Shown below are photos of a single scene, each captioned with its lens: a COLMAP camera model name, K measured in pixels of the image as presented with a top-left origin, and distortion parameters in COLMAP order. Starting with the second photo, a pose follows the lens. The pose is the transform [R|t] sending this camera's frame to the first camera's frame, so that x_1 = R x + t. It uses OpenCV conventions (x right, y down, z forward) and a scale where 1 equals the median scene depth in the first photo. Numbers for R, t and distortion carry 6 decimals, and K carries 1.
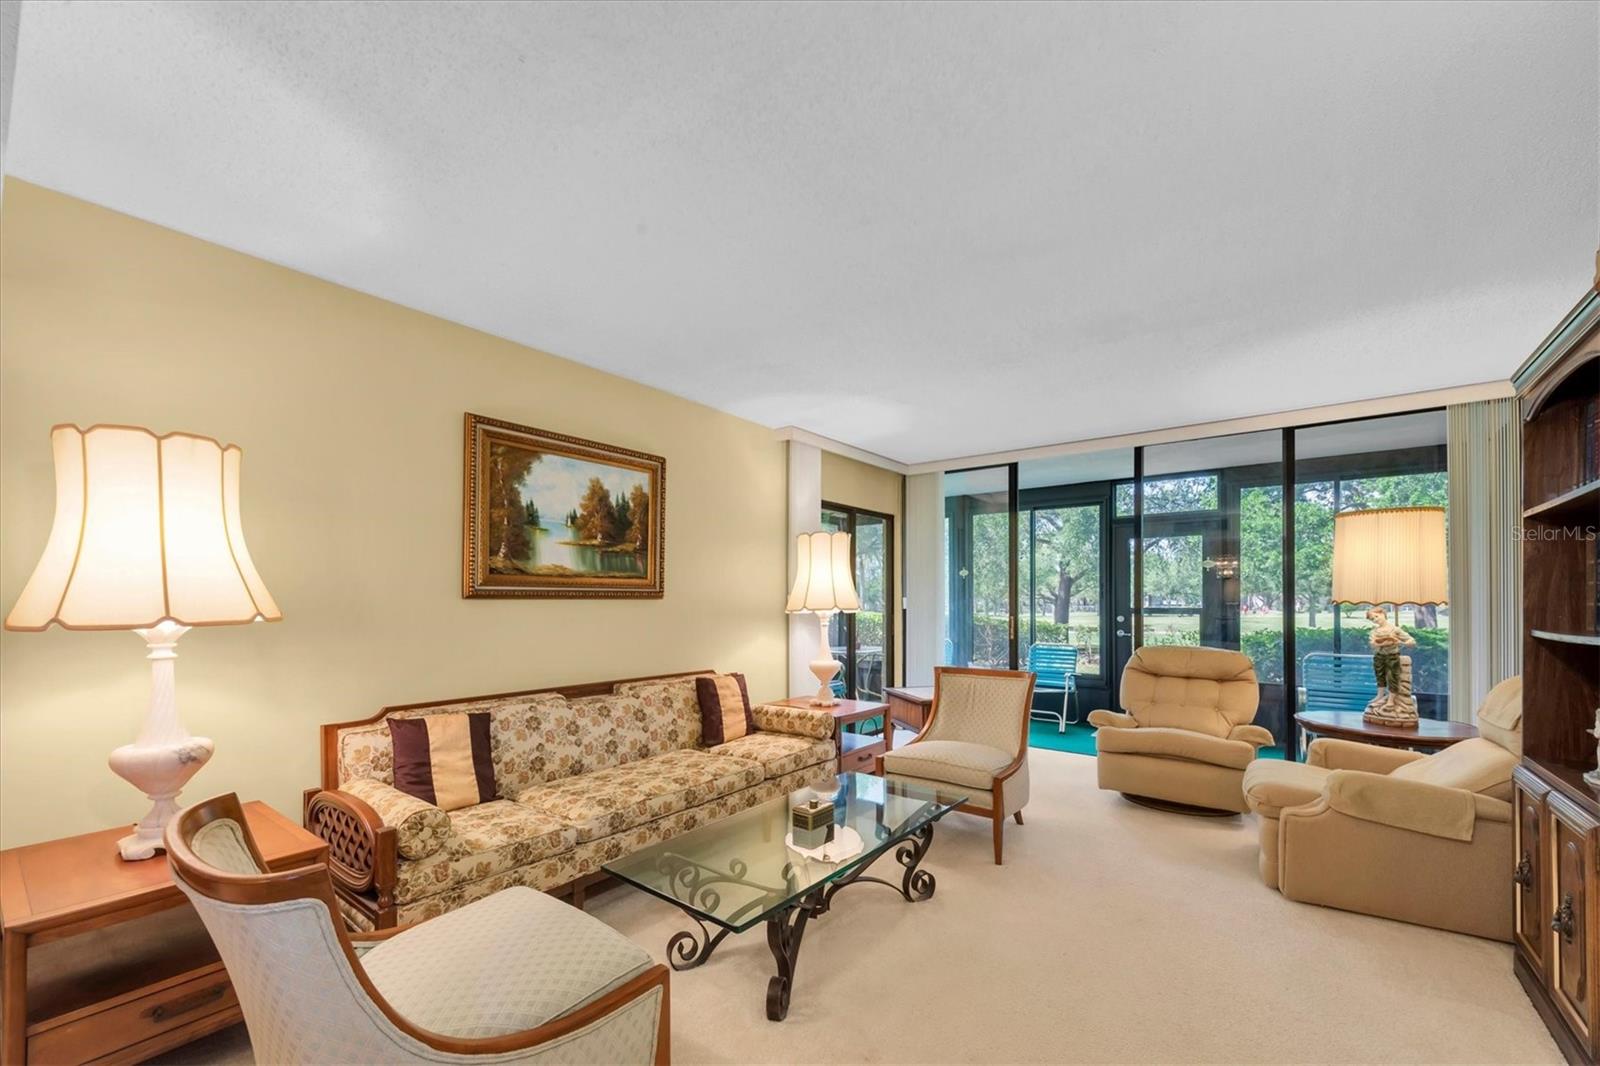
lens RADIAL K [[641.4, 0, 803.2], [0, 641.4, 594.4], [0, 0, 1]] dist [0.017770, -0.000210]
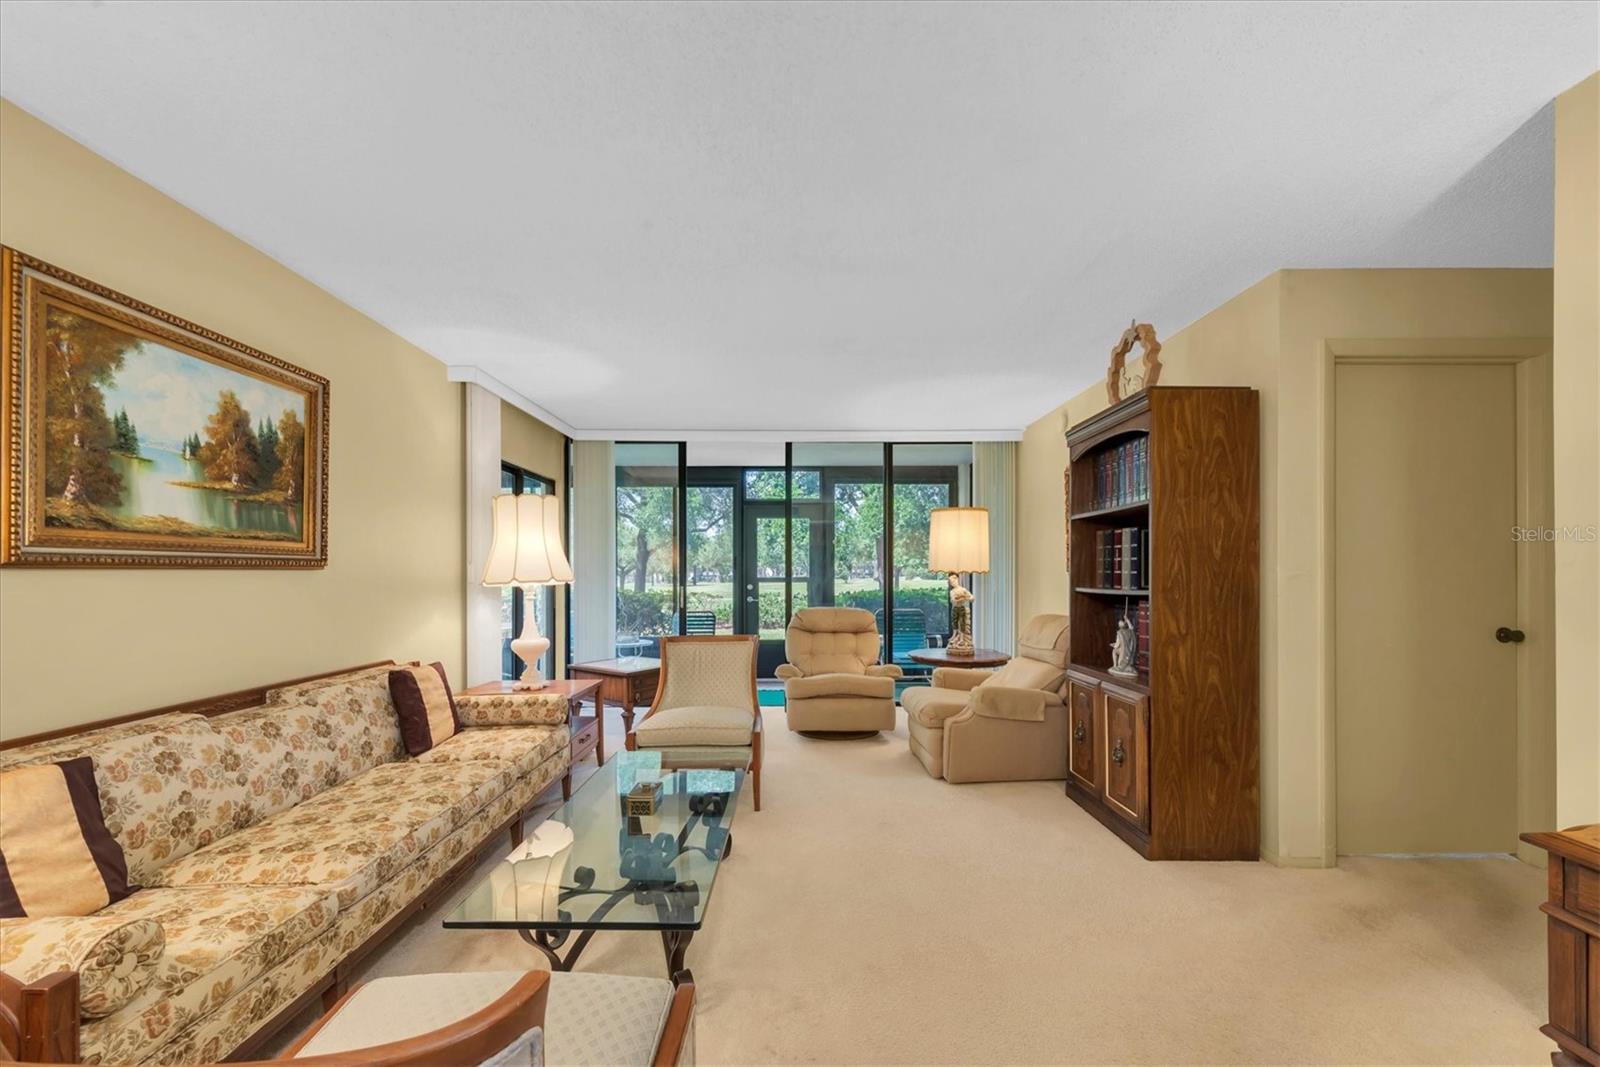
lens RADIAL K [[631.7, 0, 794.4], [0, 631.7, 573.7], [0, 0, 1]] dist [0.017014, -0.005167]
pose [[0.791370, -0.004091, 0.611324, -0.270973], [-0.002970, 0.999940, 0.010536, 0.002944], [-0.611330, -0.010154, 0.791310, 0.100492]]
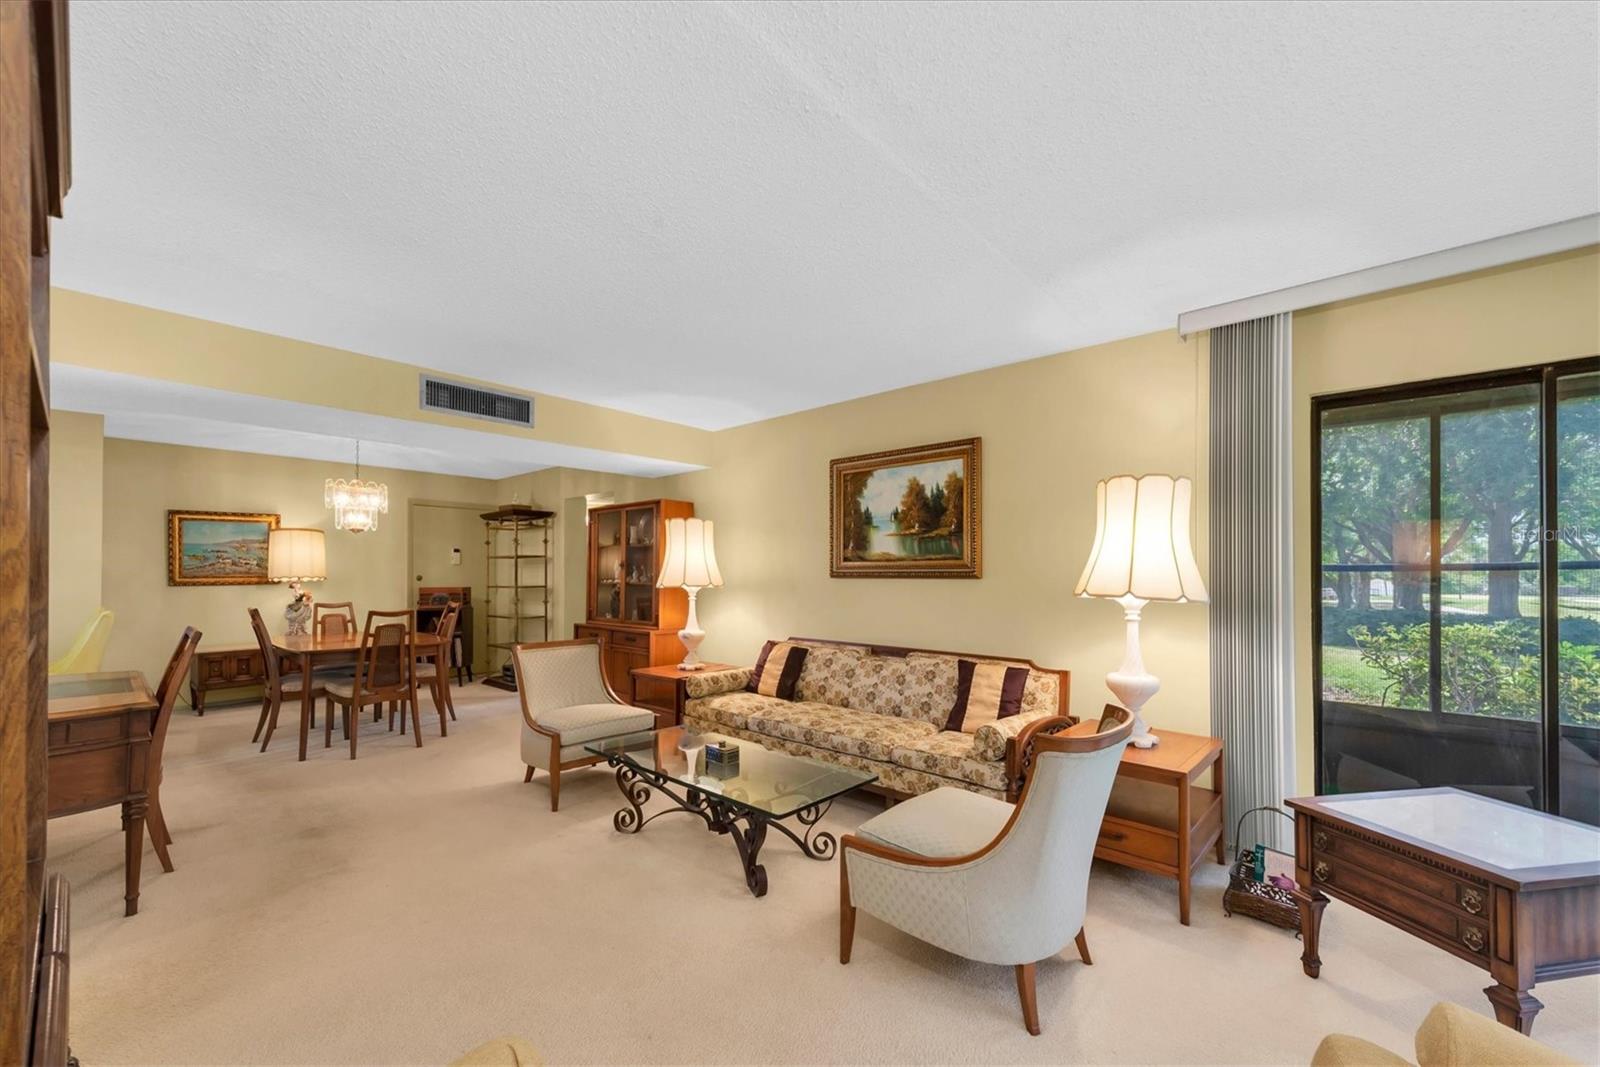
lens RADIAL K [[639.9, 0, 807.0], [0, 639.9, 566.9], [0, 0, 1]] dist [0.003346, -0.000603]
pose [[-0.073029, -0.016002, -0.997201, 0.903936], [0.005159, 0.999852, -0.016422, 0.004462], [0.997317, -0.006344, -0.072935, 0.916055]]
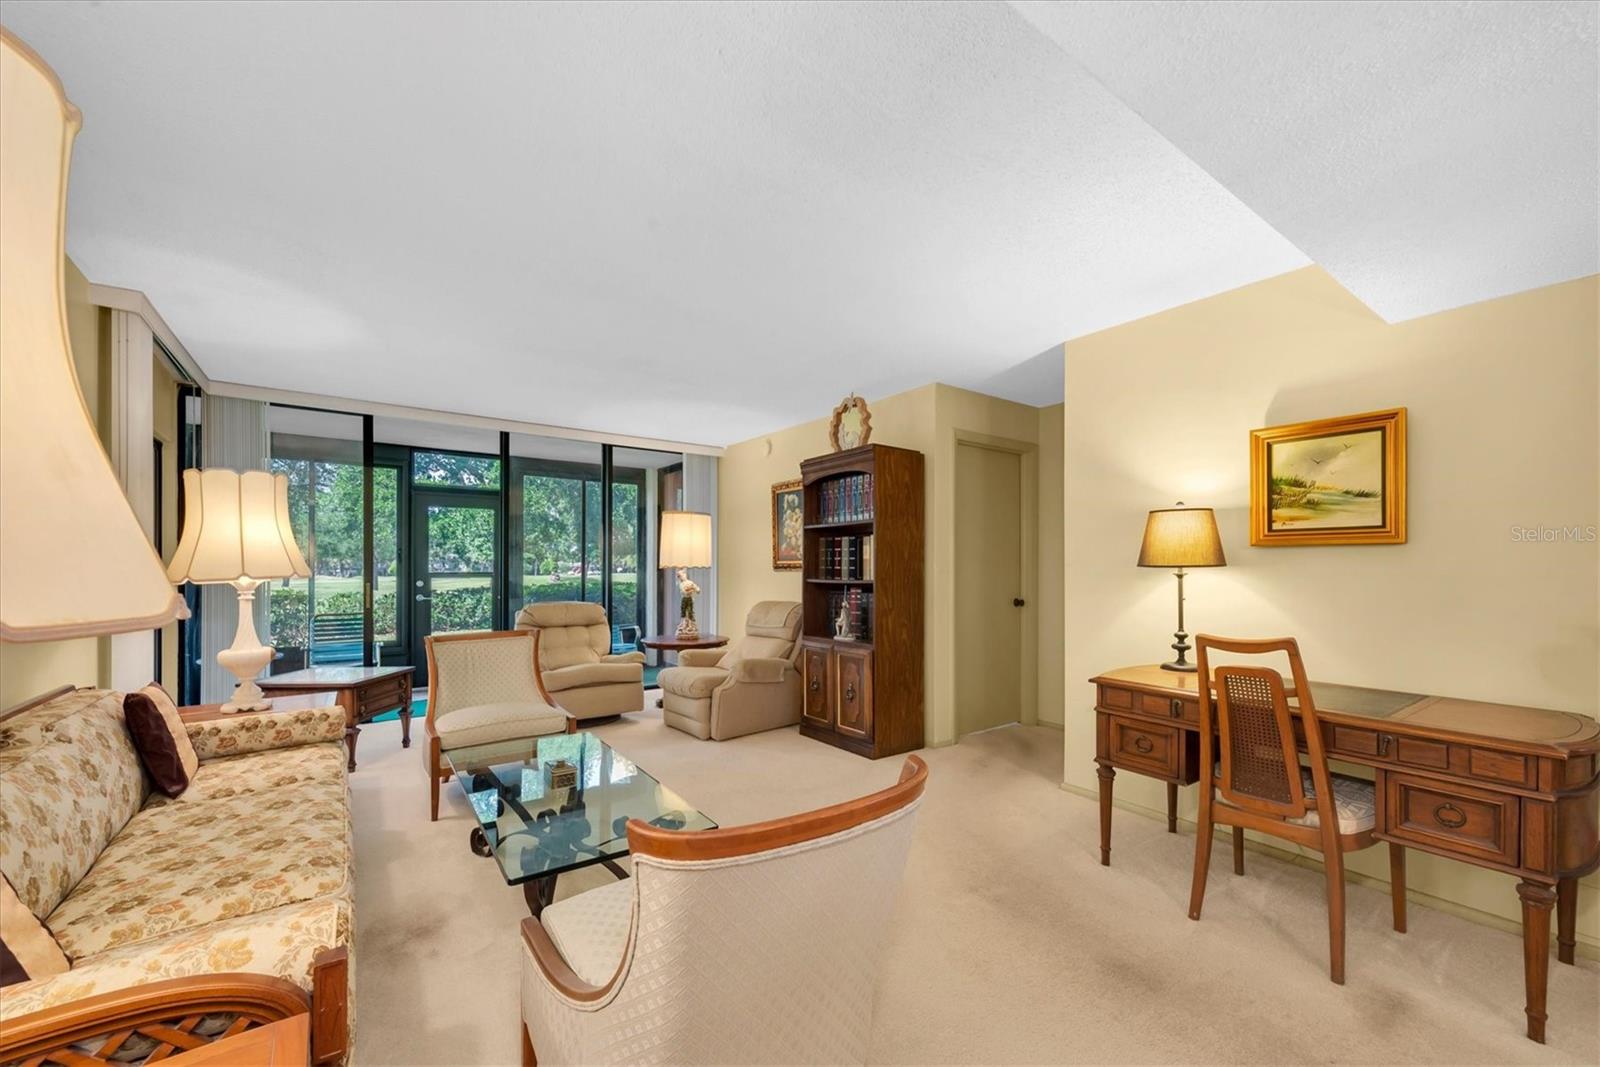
lens RADIAL K [[639.9, 0, 807.0], [0, 639.9, 566.9], [0, 0, 1]] dist [0.003346, -0.000603]
pose [[0.276853, -0.000750, 0.960912, -0.617421], [-0.009689, 0.999947, 0.003572, 0.003305], [-0.960864, -0.010299, 0.276830, 0.245897]]
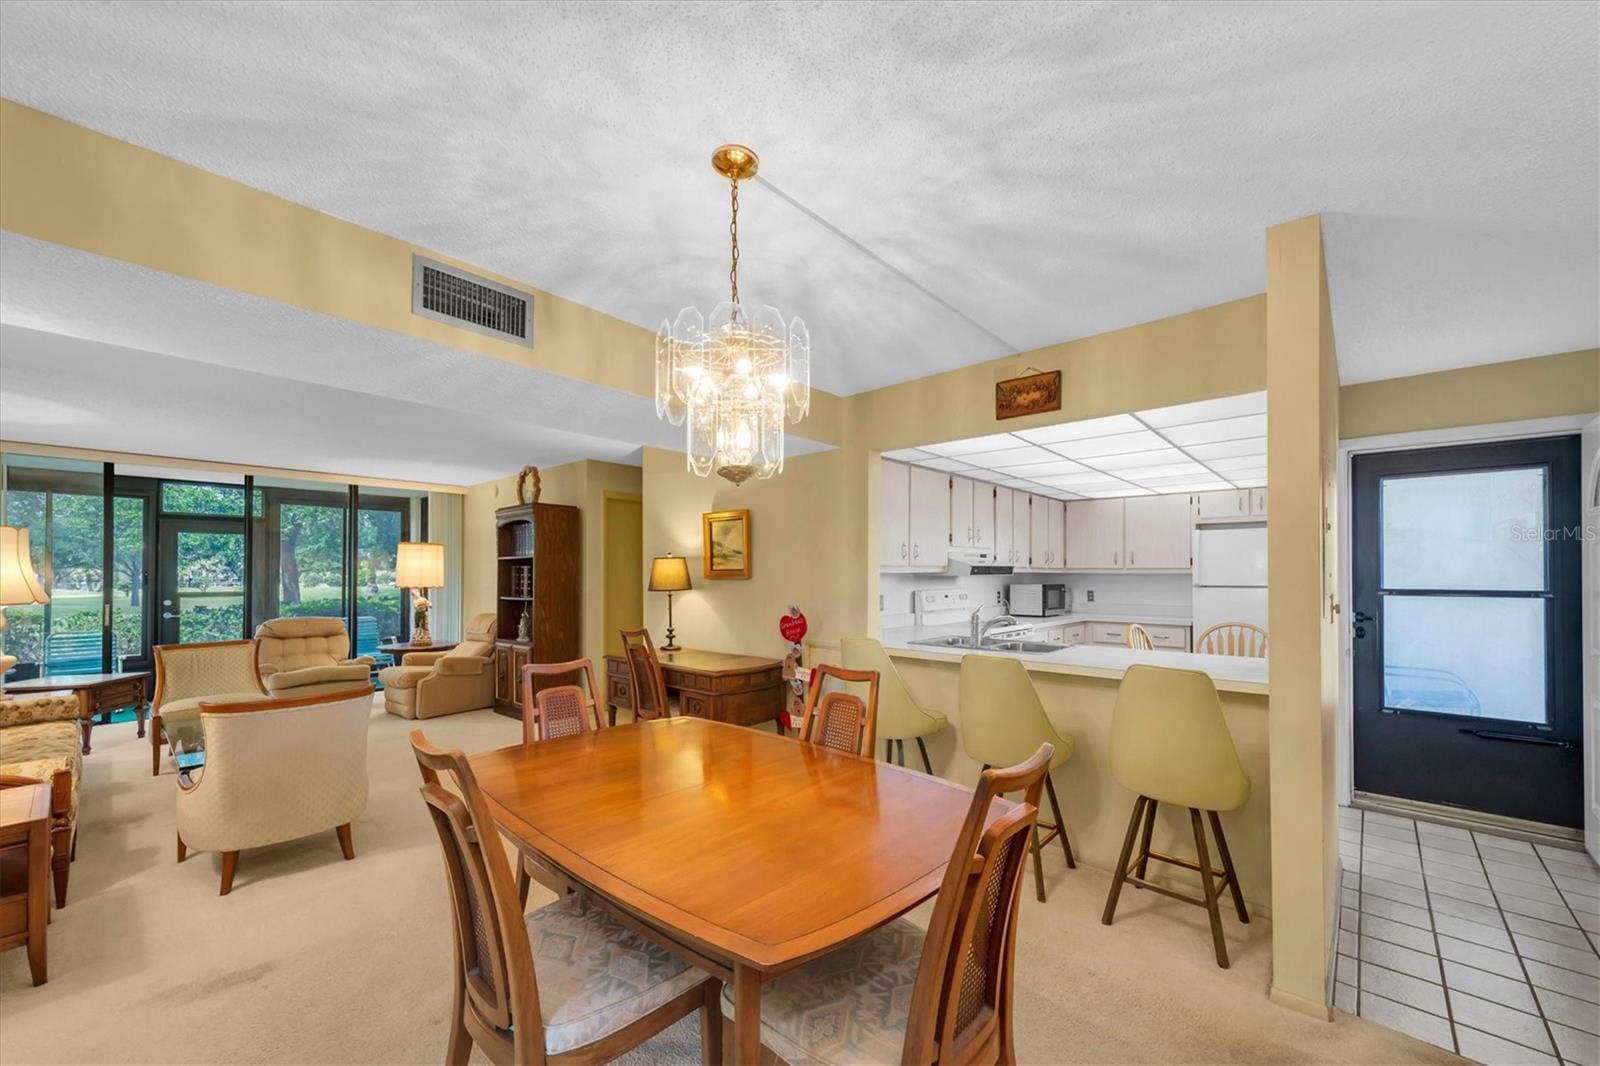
lens RADIAL K [[639.9, 0, 807.0], [0, 639.9, 566.4], [0, 0, 1]] dist [0.003346, -0.000603]
pose [[0.066925, 0.010101, 0.997707, -1.090753], [-0.004226, 0.999943, -0.009840, -0.039181], [-0.997749, -0.003558, 0.066964, -0.385884]]
